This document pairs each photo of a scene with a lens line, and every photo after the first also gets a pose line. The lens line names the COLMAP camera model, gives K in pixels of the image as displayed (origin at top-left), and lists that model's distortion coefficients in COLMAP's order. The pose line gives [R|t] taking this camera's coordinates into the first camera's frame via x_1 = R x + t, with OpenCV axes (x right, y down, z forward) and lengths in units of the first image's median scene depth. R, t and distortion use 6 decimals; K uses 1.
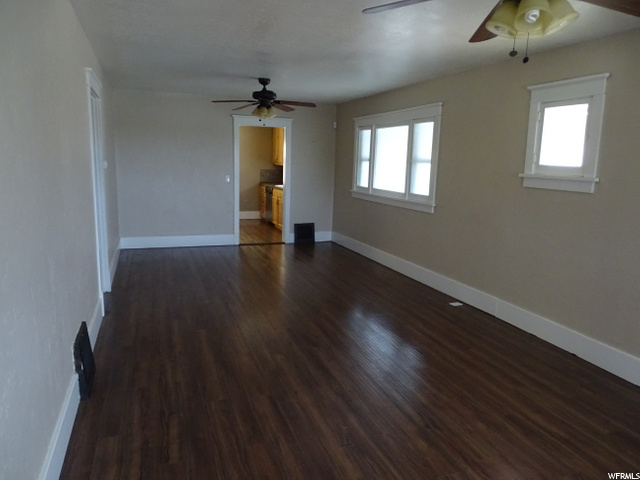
lens RADIAL K [[450.7, 0, 320.0], [0, 450.7, 240.0], [0, 0, 1]] dist [-0.007258, -0.001807]
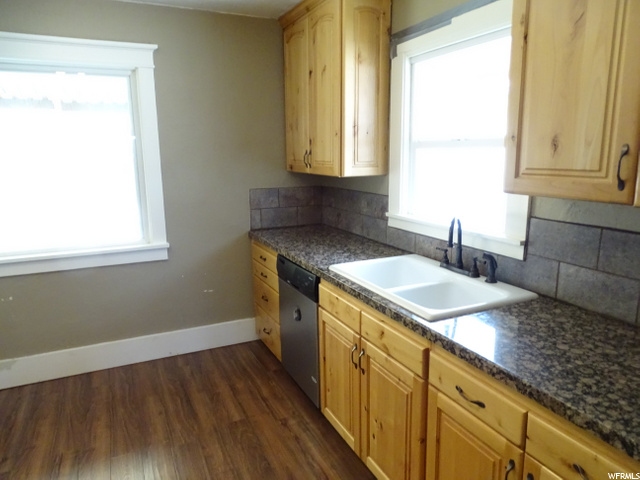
lens RADIAL K [[450.7, 0, 320.0], [0, 450.7, 240.0], [0, 0, 1]] dist [-0.007258, -0.001807]
pose [[0.995527, -0.055769, 0.076263, -0.109960], [0.054223, 0.998282, 0.022197, -0.126032], [-0.077370, -0.017962, 0.996841, 0.688290]]
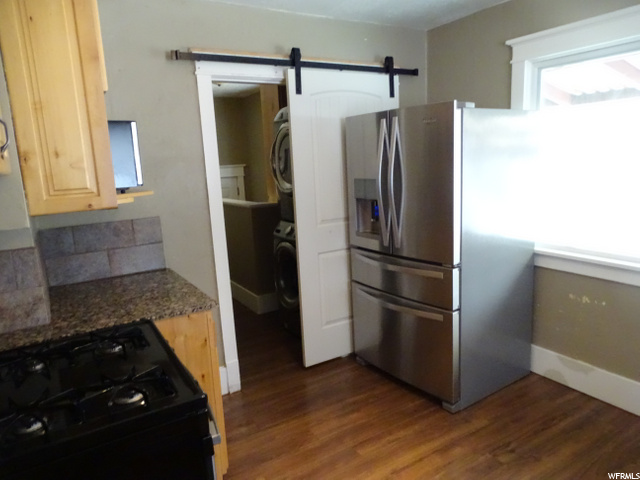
lens RADIAL K [[450.7, 0, 320.0], [0, 450.7, 240.0], [0, 0, 1]] dist [-0.007258, -0.001807]
pose [[0.184187, 0.155619, -0.970494, -0.069629], [-0.122406, 0.983332, 0.134446, -0.144499], [0.975239, 0.094031, 0.200166, 0.762317]]
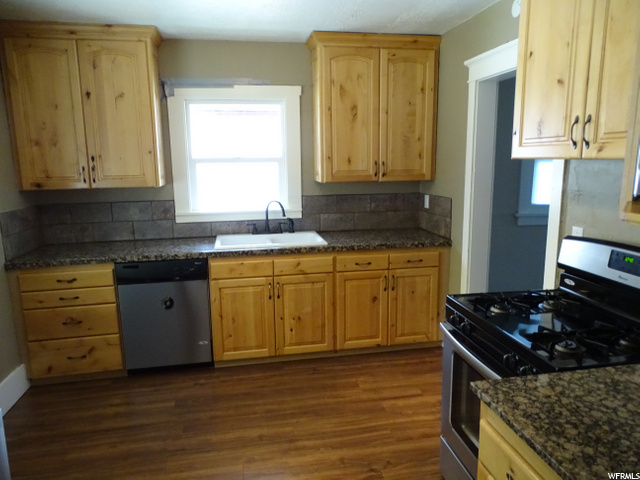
lens RADIAL K [[450.7, 0, 320.0], [0, 450.7, 240.0], [0, 0, 1]] dist [-0.007258, -0.001807]
pose [[0.179770, -0.209489, 0.961144, -0.353184], [0.192617, 0.965644, 0.174443, -0.151564], [-0.964667, 0.153773, 0.213945, 0.767698]]
